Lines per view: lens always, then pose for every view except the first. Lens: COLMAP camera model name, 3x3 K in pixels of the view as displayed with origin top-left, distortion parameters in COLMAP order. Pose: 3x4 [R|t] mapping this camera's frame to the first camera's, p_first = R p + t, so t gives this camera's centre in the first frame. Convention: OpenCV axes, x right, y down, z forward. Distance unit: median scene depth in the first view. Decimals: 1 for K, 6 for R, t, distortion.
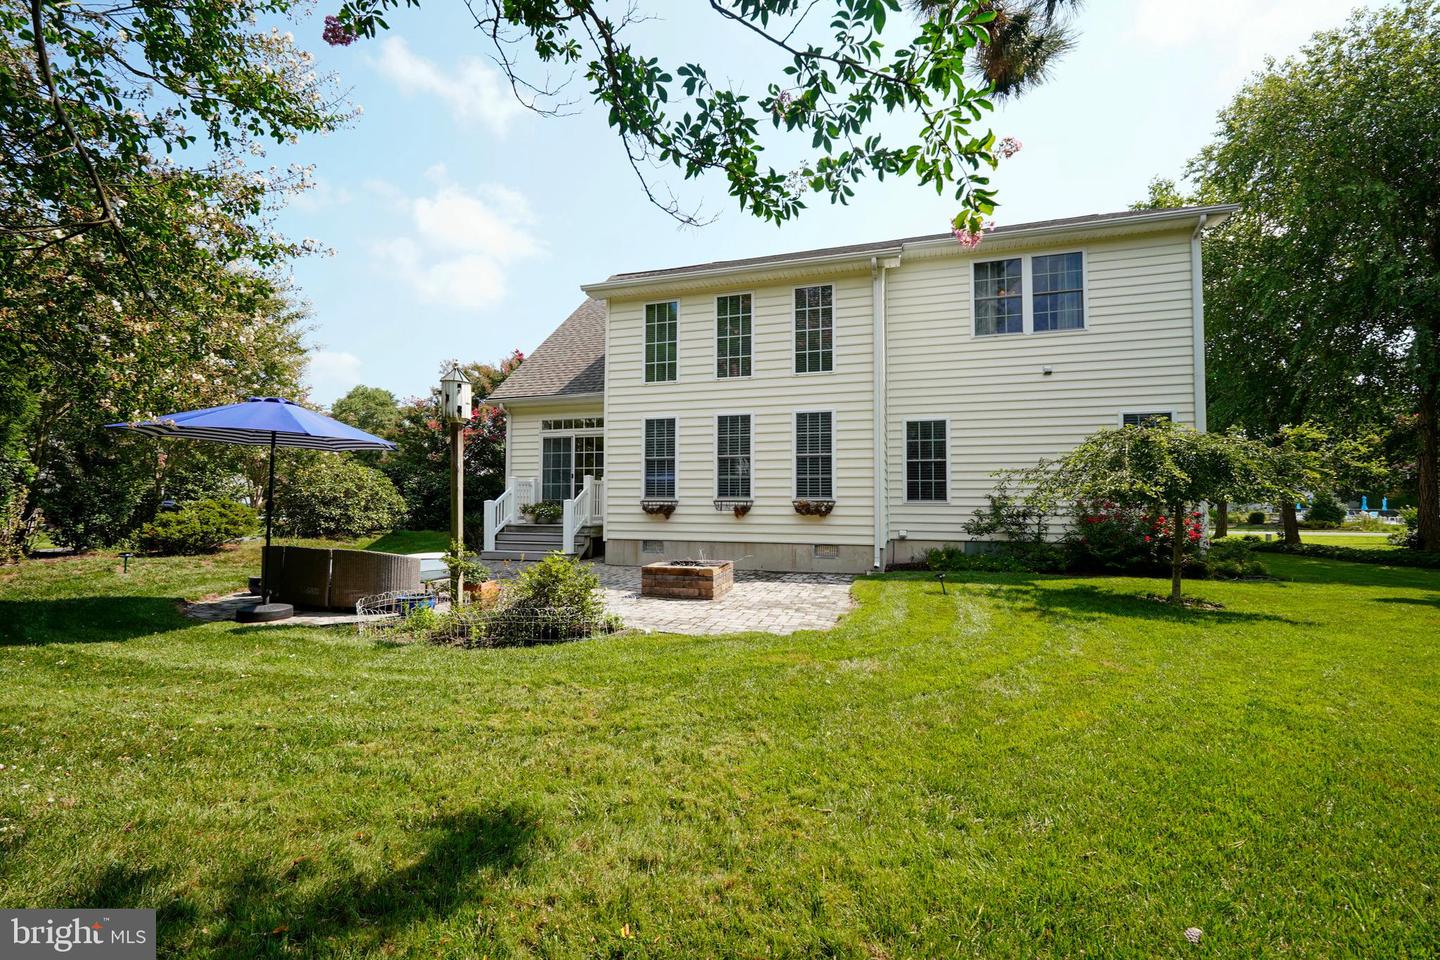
lens RADIAL K [[605.2, 0, 714.5], [0, 605.2, 465.2], [0, 0, 1]] dist [-0.001662, 0.000452]
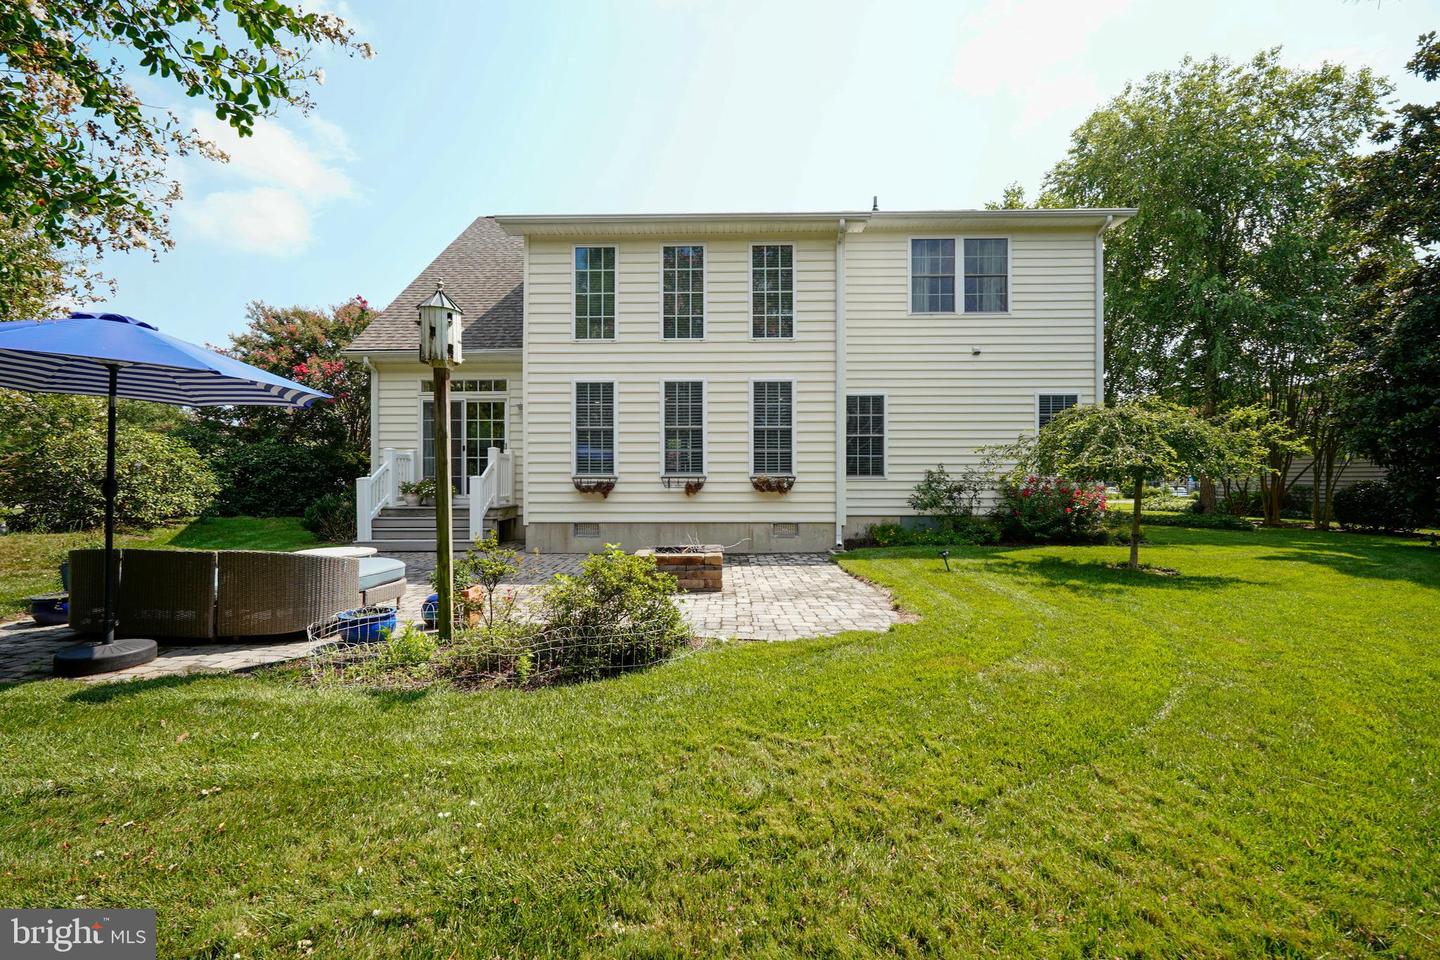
lens RADIAL K [[605.2, 0, 714.5], [0, 605.2, 465.2], [0, 0, 1]] dist [-0.001662, 0.000452]
pose [[0.958626, 0.001549, 0.284663, -0.175353], [-0.012730, 0.999218, 0.037430, 0.006866], [-0.284382, -0.039505, 0.957897, 0.122787]]
